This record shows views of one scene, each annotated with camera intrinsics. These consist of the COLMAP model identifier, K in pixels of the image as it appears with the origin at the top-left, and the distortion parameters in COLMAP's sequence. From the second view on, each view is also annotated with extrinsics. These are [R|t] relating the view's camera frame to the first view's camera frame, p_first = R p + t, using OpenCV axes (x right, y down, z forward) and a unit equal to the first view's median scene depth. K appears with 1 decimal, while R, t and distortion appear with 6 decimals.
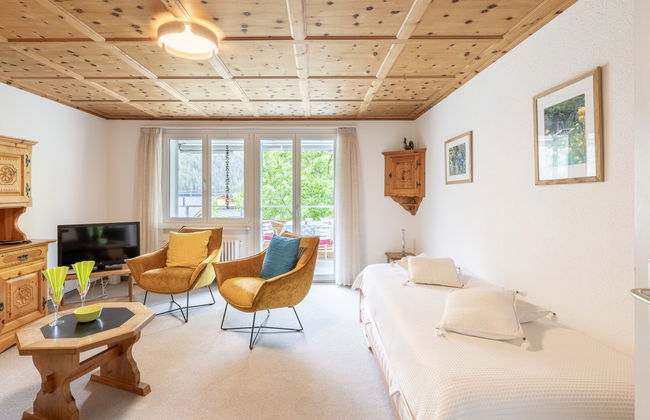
lens RADIAL K [[313.5, 0, 318.8], [0, 313.5, 199.3], [0, 0, 1]] dist [-0.000185, -0.000082]
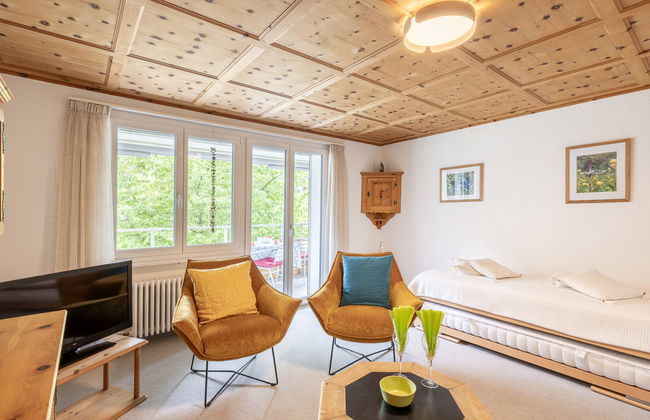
lens RADIAL K [[300.1, 0, 325.2], [0, 300.1, 207.8], [0, 0, 1]] dist [-0.005293, -0.000631]
pose [[0.774172, -0.002531, 0.632970, -0.577014], [0.019687, 0.999604, -0.020081, -0.009107], [-0.632669, 0.028008, 0.773915, 0.295419]]
